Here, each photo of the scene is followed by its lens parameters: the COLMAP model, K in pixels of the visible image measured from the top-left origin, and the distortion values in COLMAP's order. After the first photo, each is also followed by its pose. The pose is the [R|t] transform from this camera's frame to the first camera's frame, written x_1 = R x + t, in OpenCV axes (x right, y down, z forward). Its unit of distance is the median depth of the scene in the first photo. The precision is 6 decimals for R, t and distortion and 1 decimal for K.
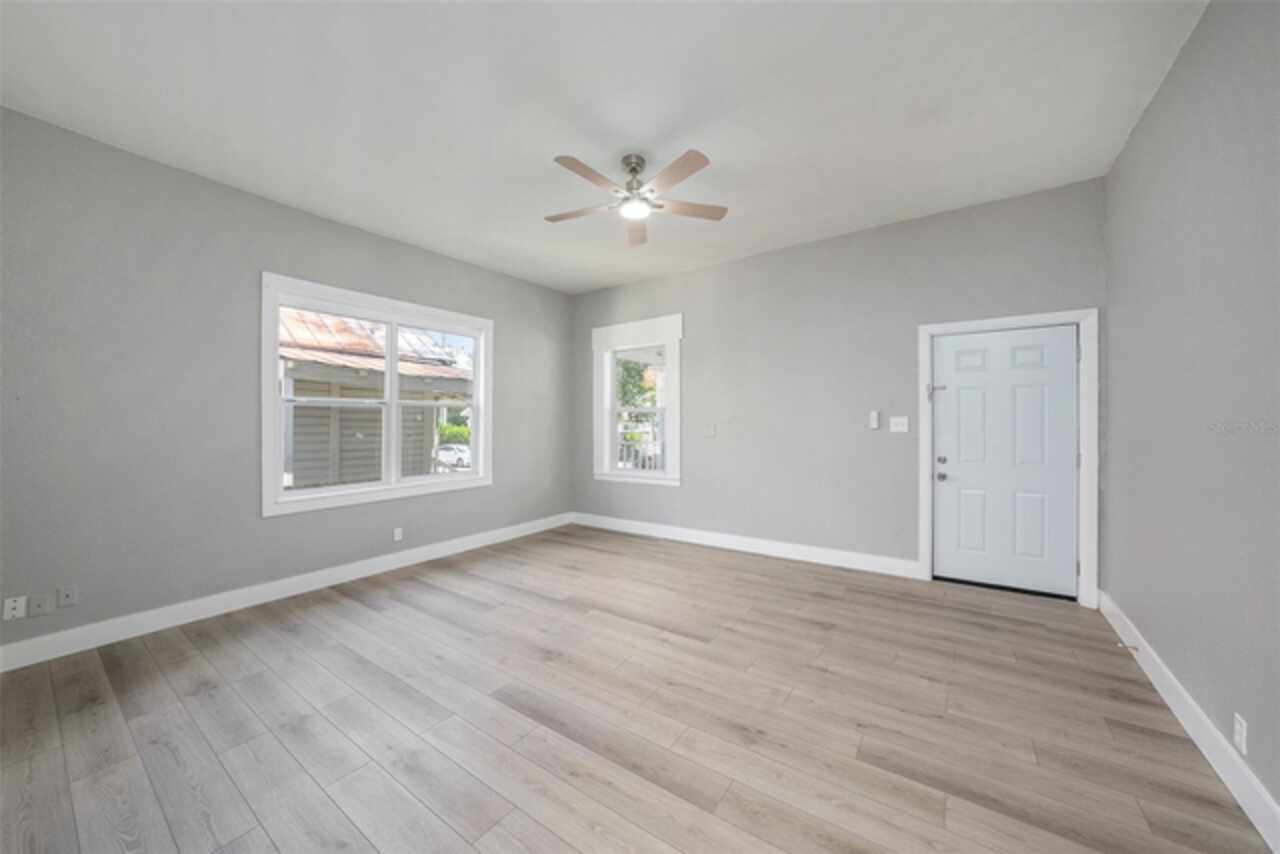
lens RADIAL K [[444.8, 0, 646.3], [0, 444.8, 422.8], [0, 0, 1]] dist [-0.009825, 0.000109]
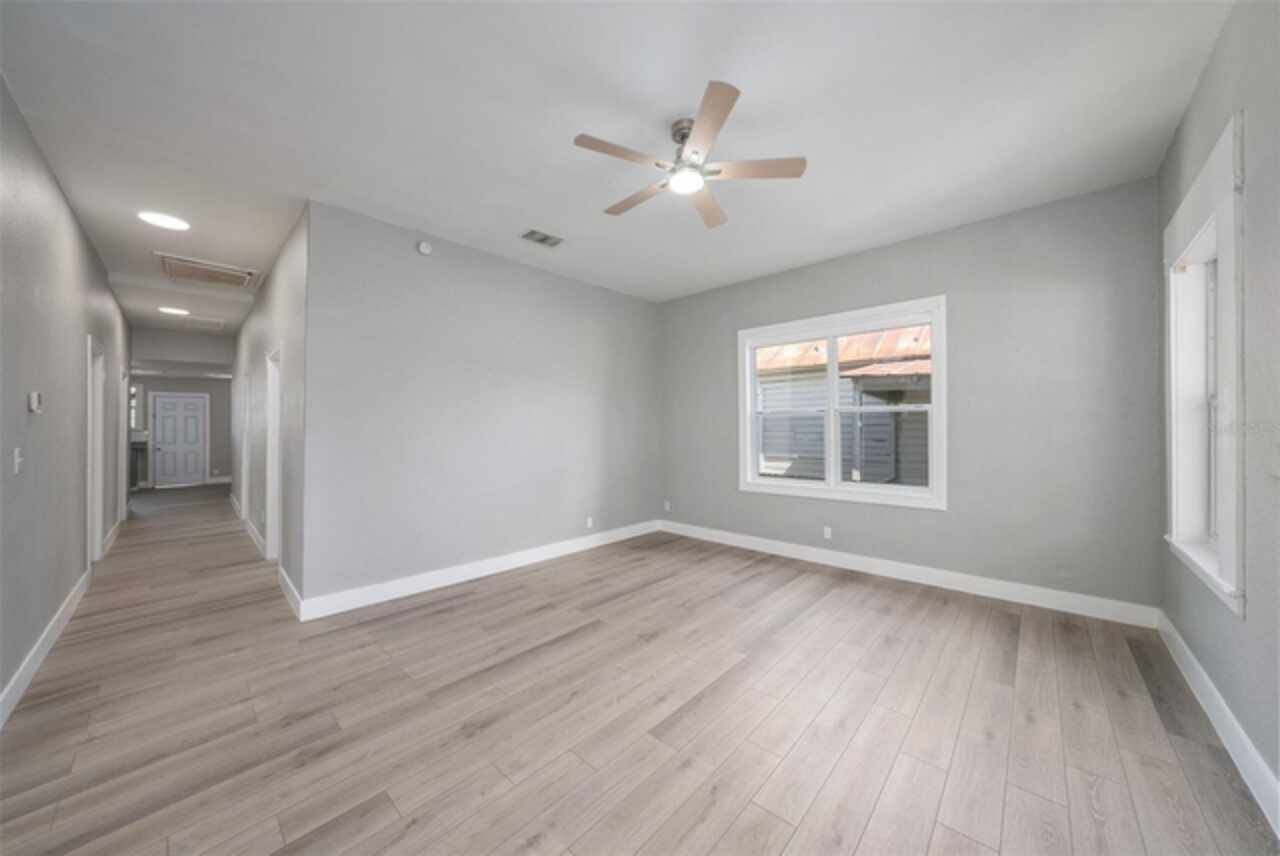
lens RADIAL K [[444.8, 0, 644.9], [0, 444.8, 426.7], [0, 0, 1]] dist [-0.009825, 0.000109]
pose [[-0.120459, 0.006148, -0.992699, 0.686057], [0.005378, 0.999970, 0.005541, -0.016960], [0.992704, -0.004672, -0.120488, 0.851861]]
